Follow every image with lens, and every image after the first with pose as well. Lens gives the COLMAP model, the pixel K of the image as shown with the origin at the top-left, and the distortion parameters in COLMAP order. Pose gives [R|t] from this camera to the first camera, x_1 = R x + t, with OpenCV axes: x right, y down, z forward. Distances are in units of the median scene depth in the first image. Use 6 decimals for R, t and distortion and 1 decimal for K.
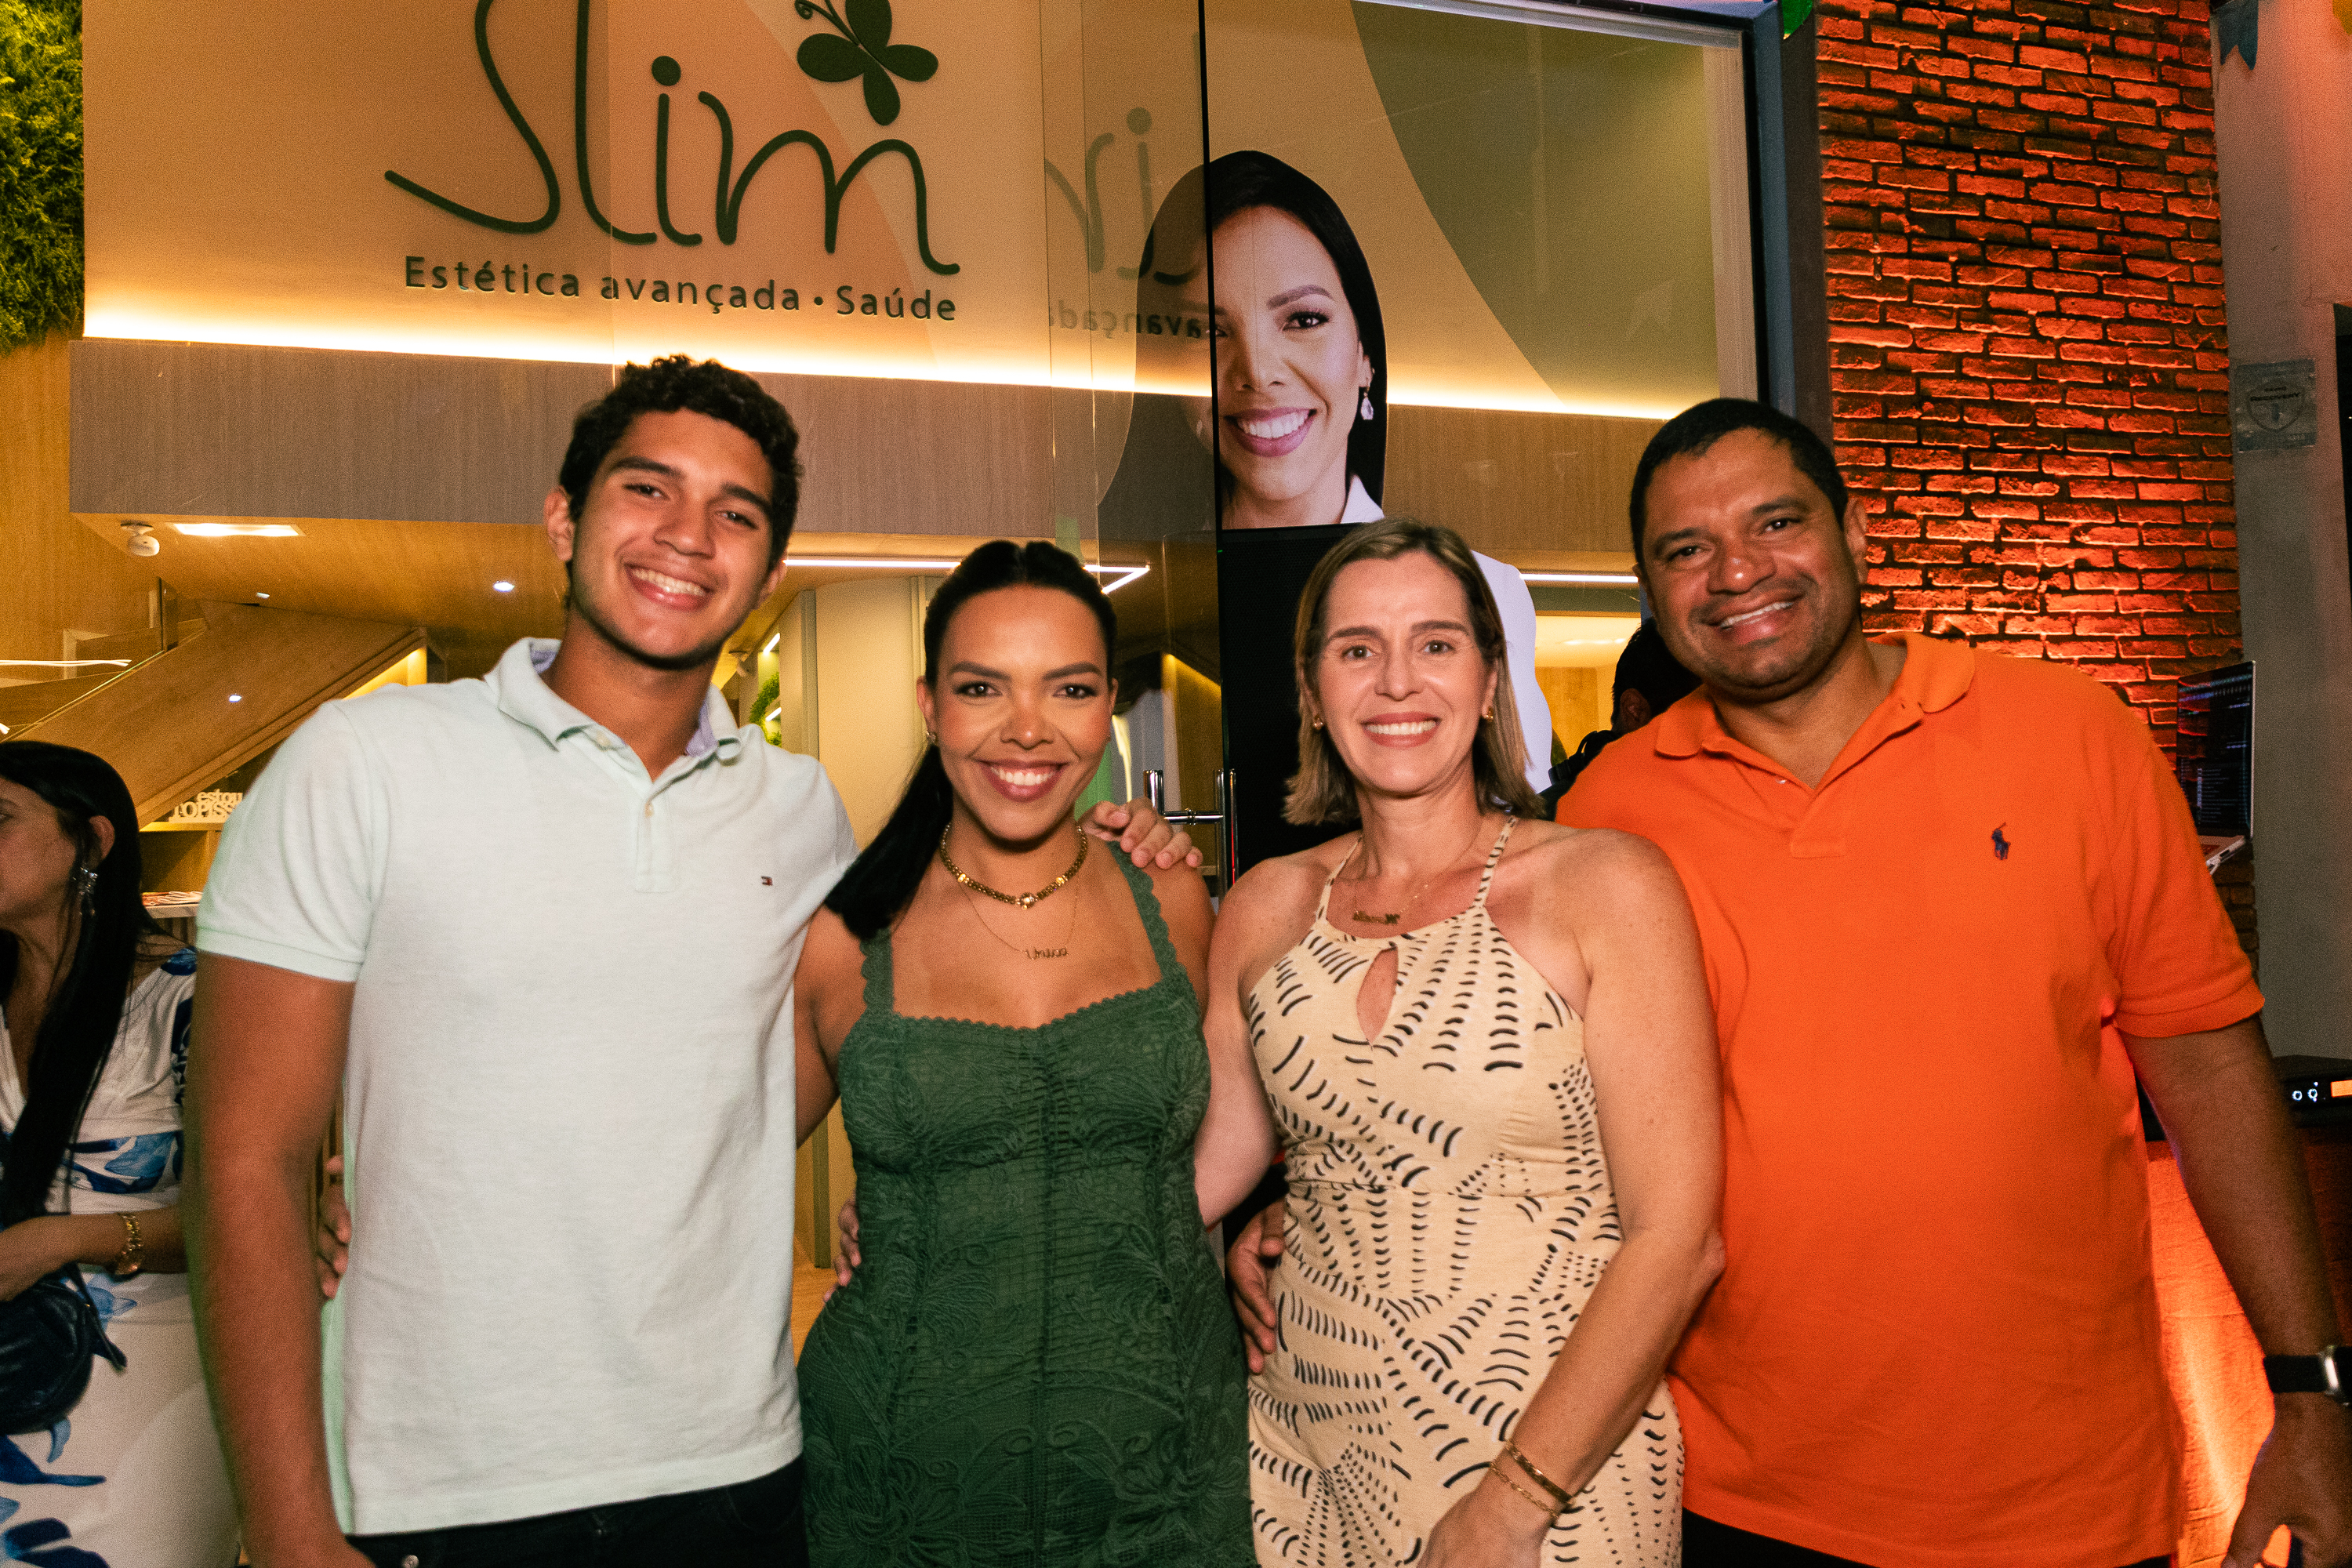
lens RADIAL K [[1802.7, 0, 1173.9], [0, 1802.7, 776.8], [0, 0, 1]] dist [-0.009179, 0.004825]
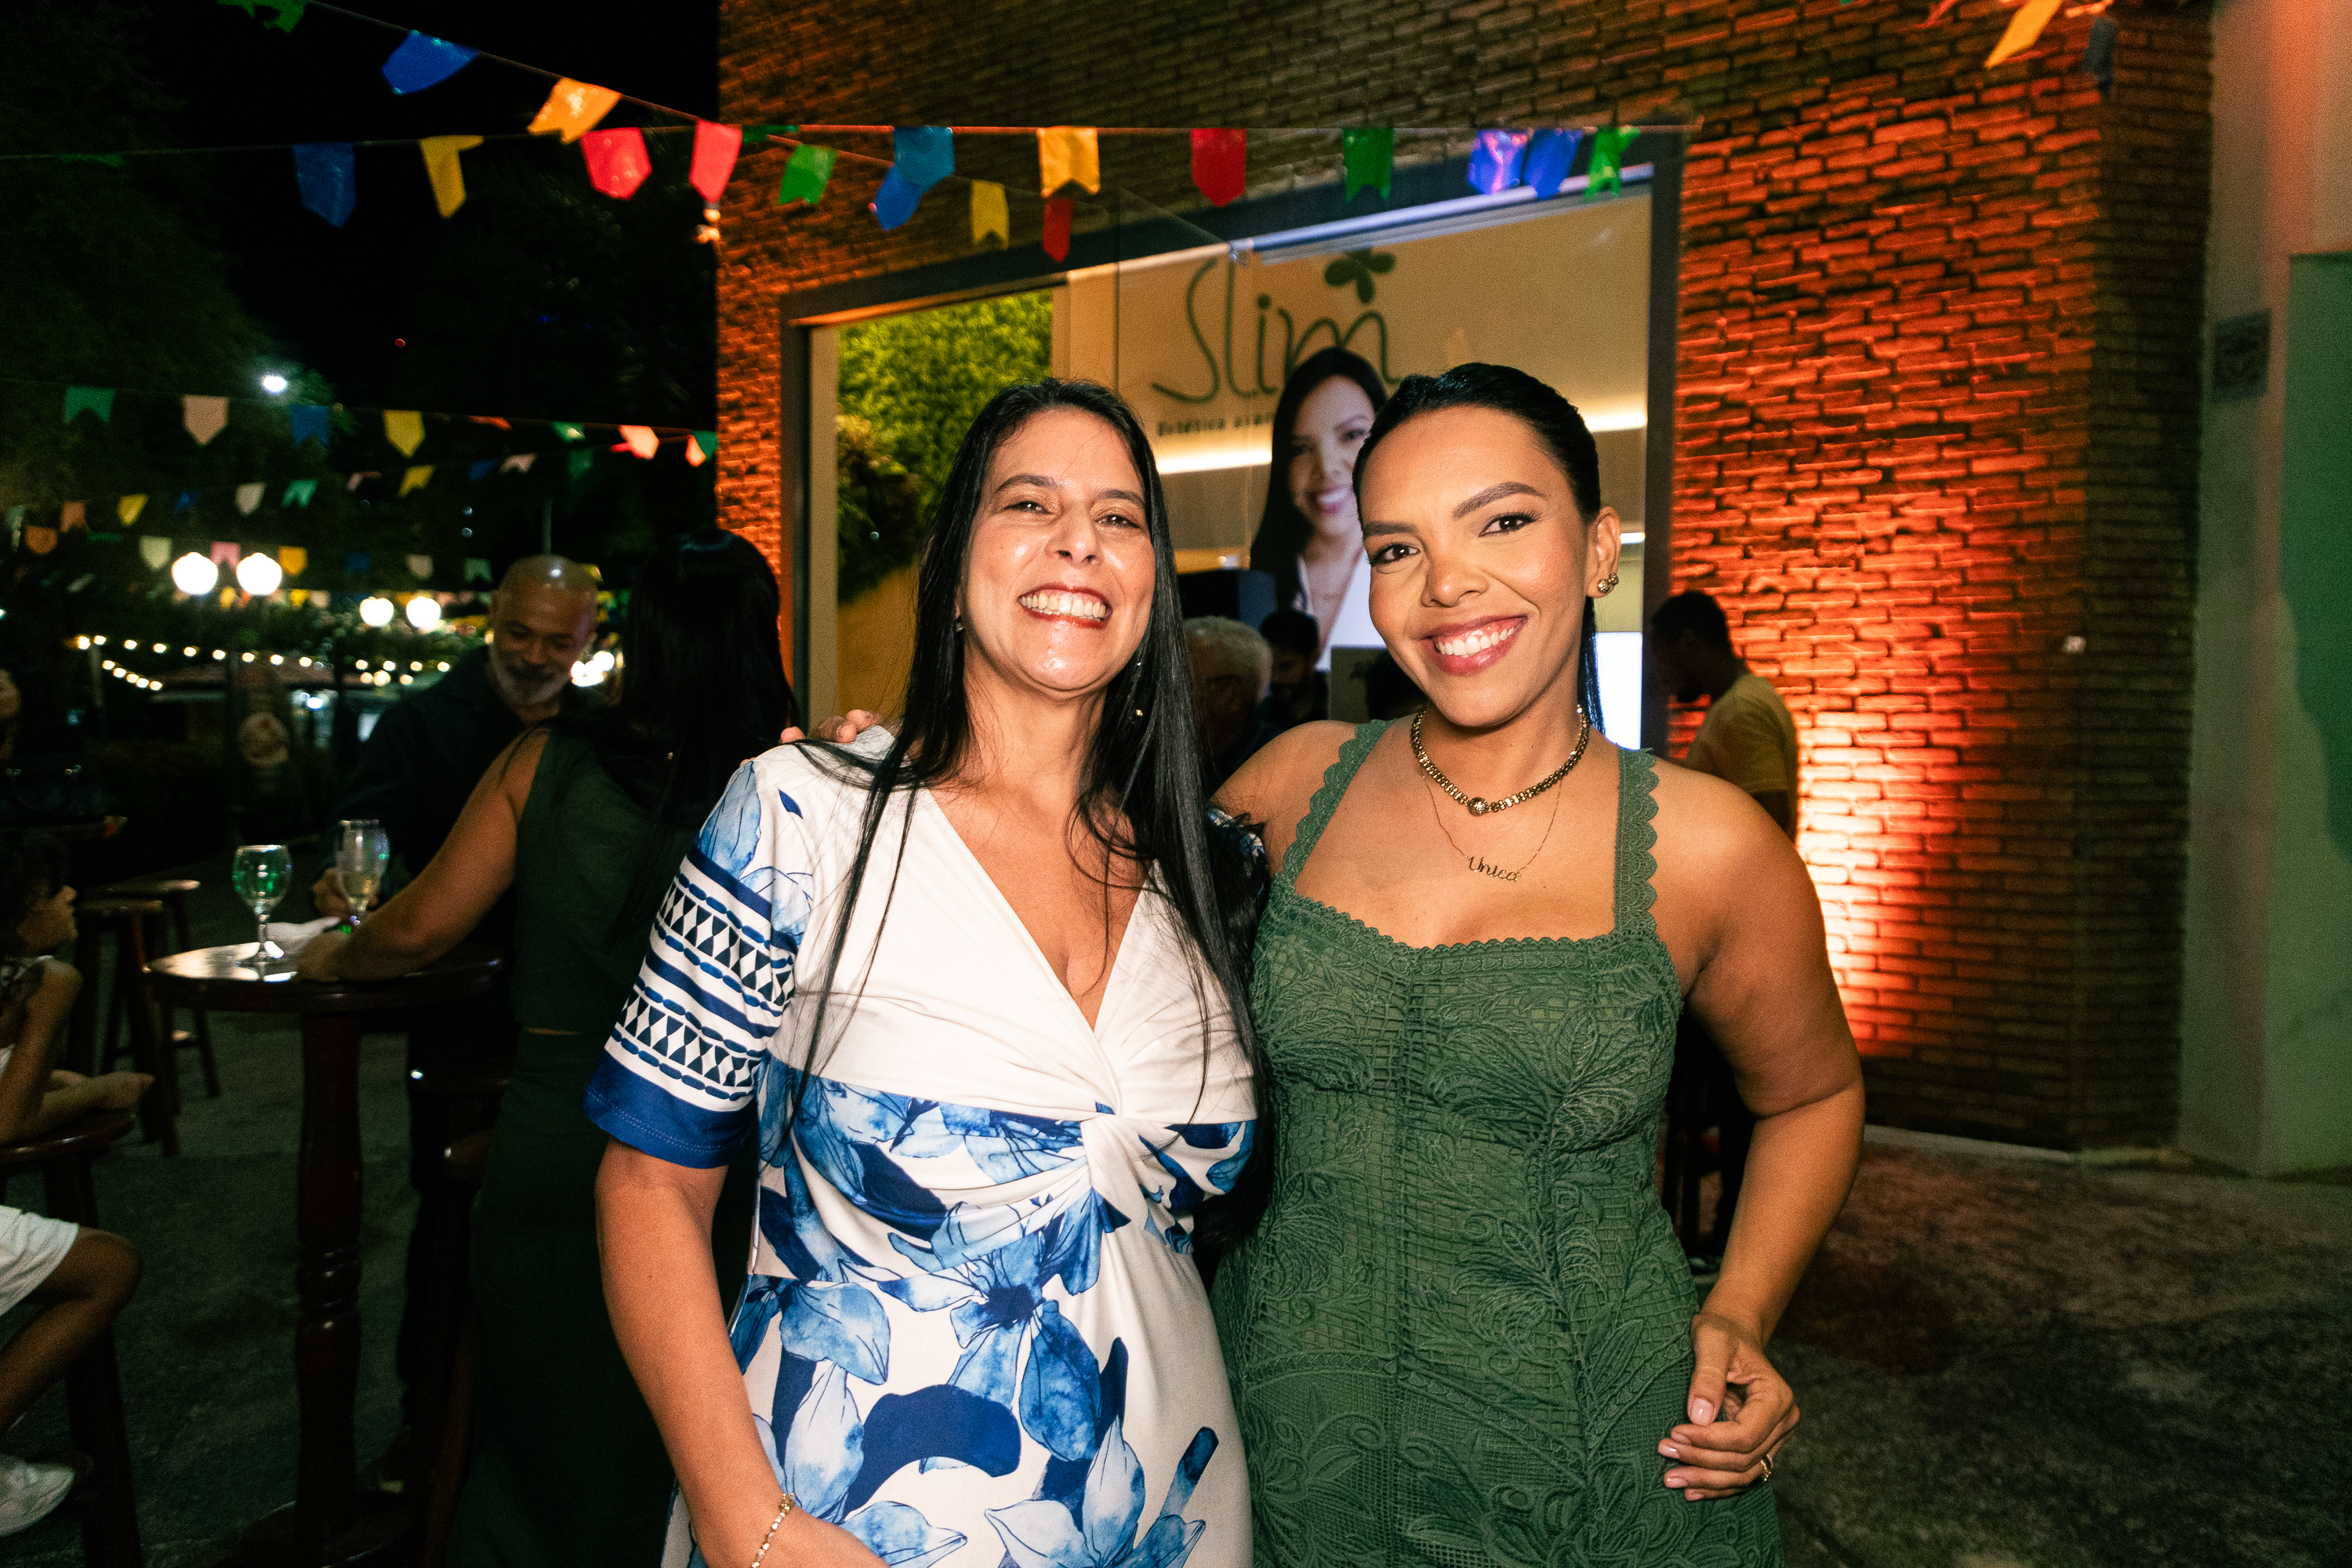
lens RADIAL K [[1540.9, 0, 1167.9], [0, 1540.9, 774.0], [0, 0, 1]] dist [-0.005648, -0.002675]
pose [[0.611628, 0.067932, -0.788224, 1.074351], [0.004237, 0.996011, 0.089128, -0.044365], [0.791134, -0.057853, 0.608901, -0.110621]]
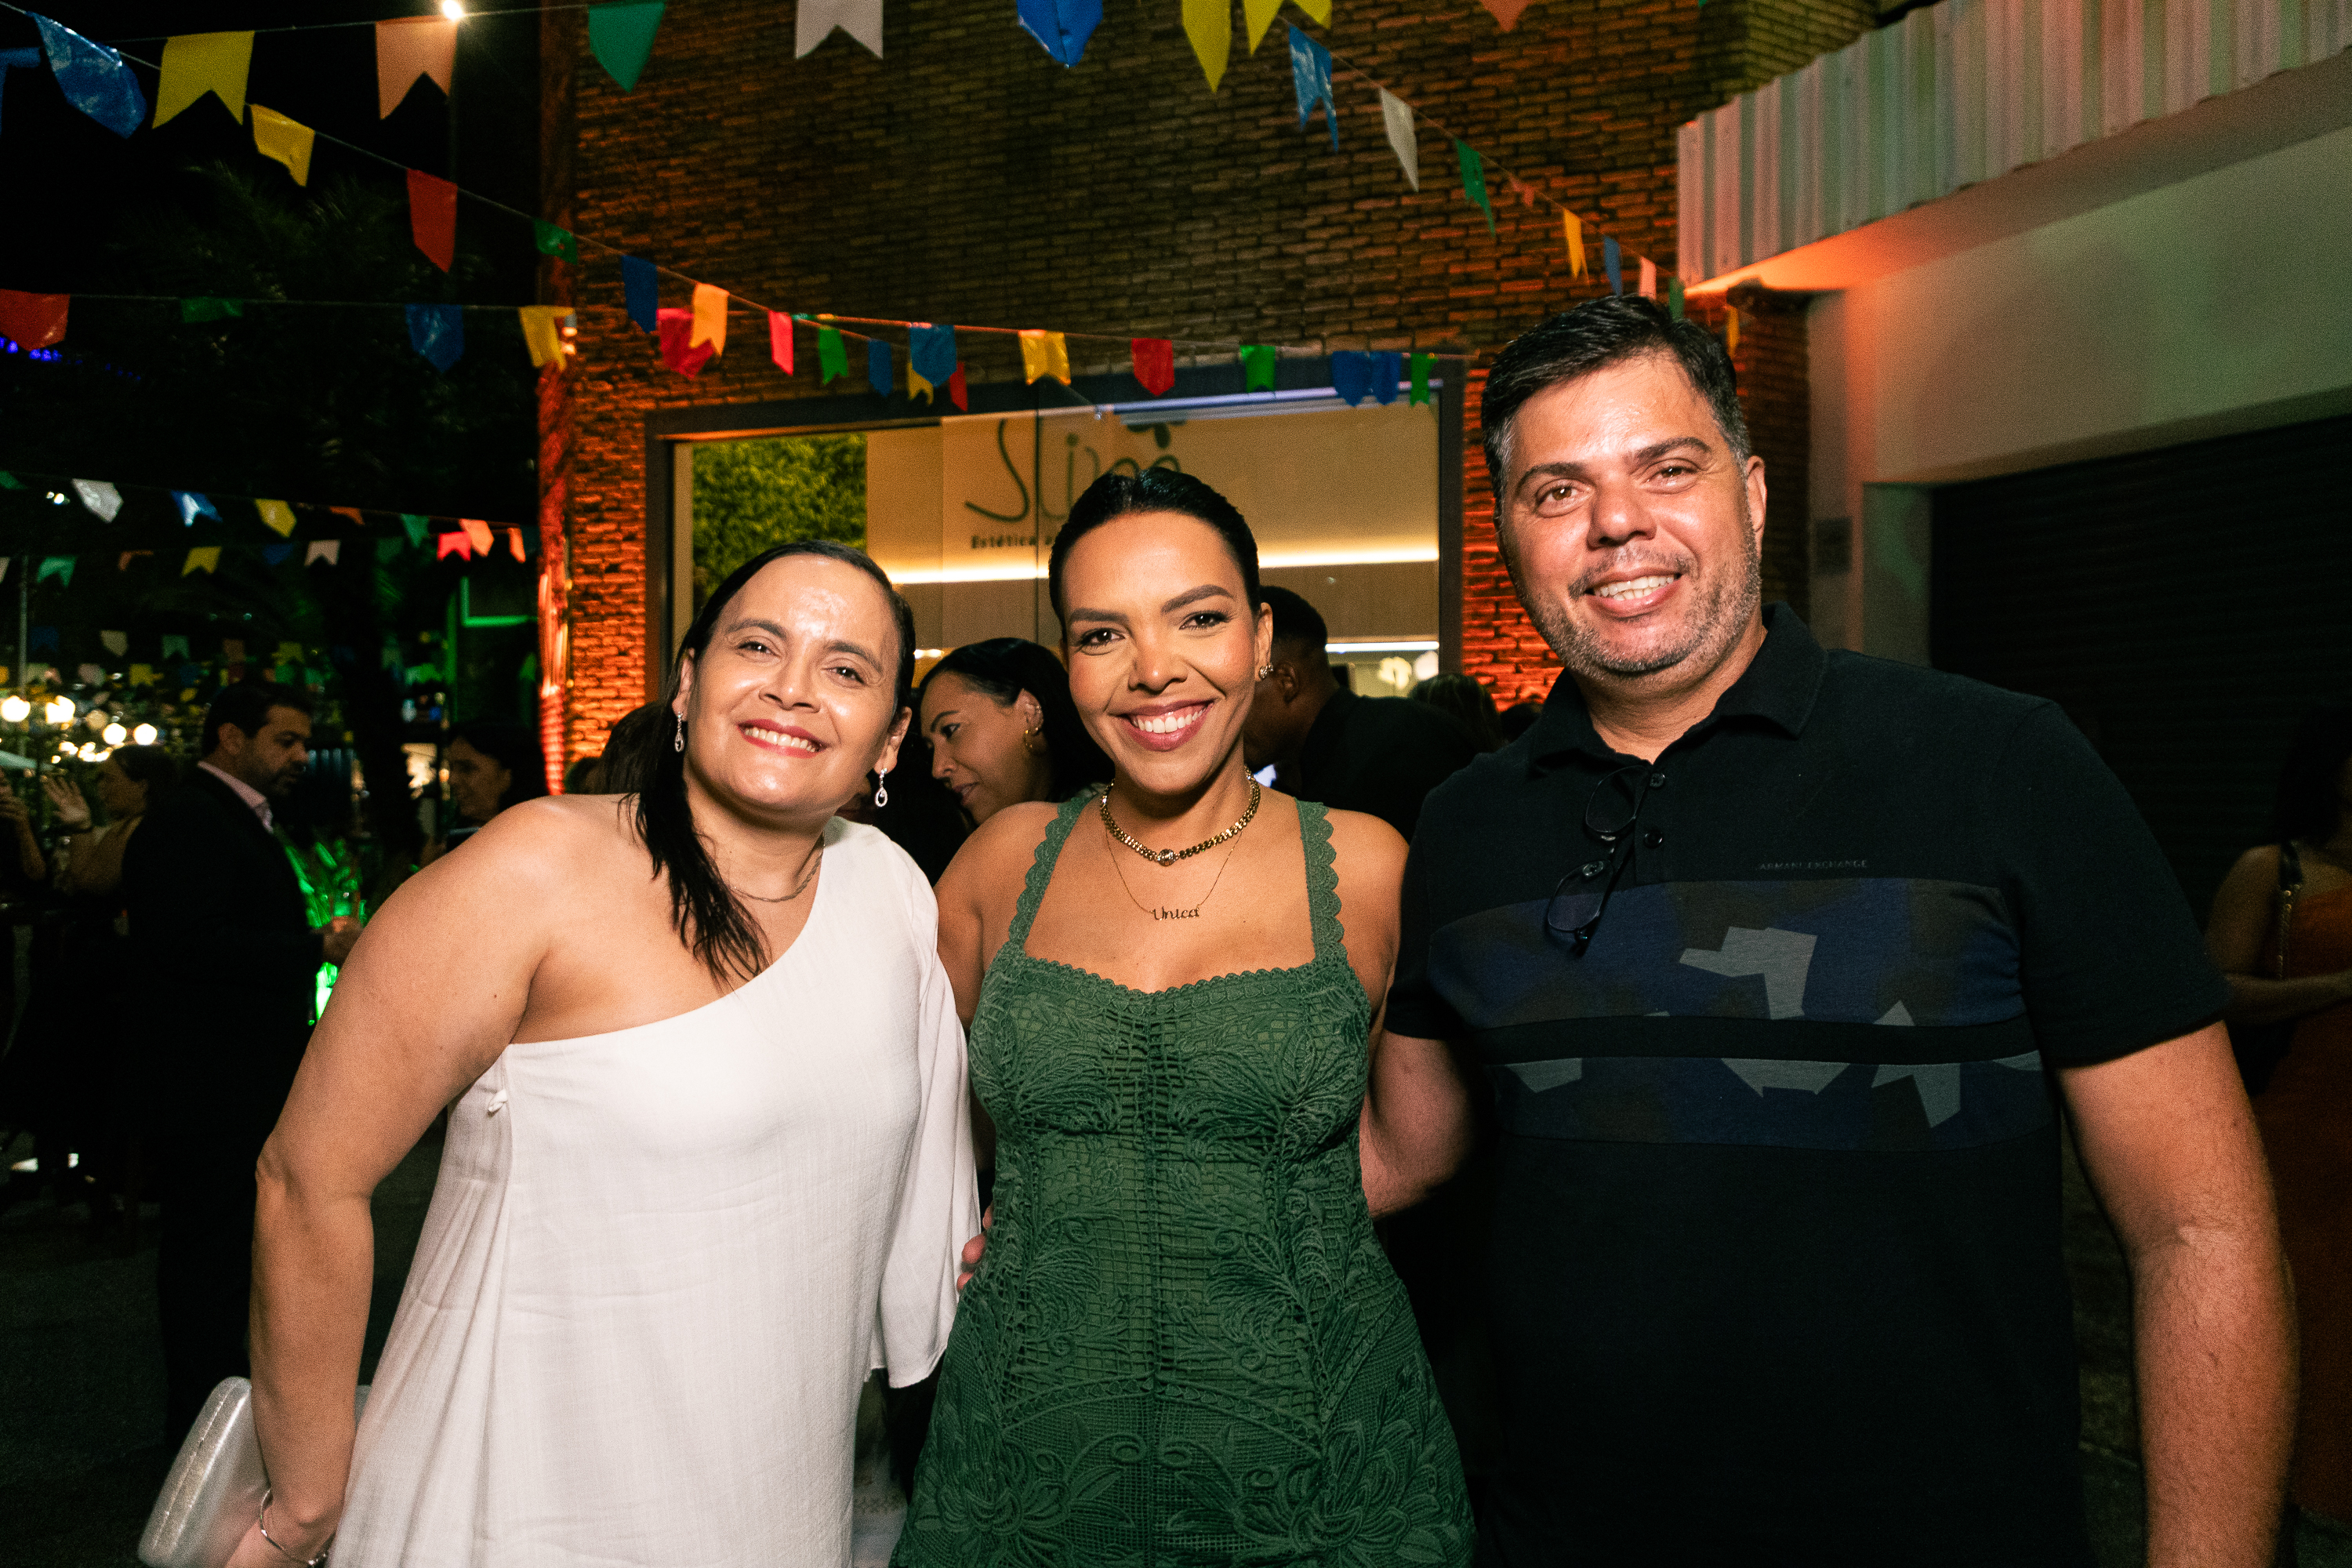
lens RADIAL K [[1563.3, 0, 1171.2], [0, 1563.3, 777.3], [0, 0, 1]] dist [-0.001816, 0.001359]
pose [[0.809145, 0.027337, -0.586972, 1.073075], [-0.001816, 0.999029, 0.044024, -0.064141], [0.587606, -0.034555, 0.808409, -0.568187]]
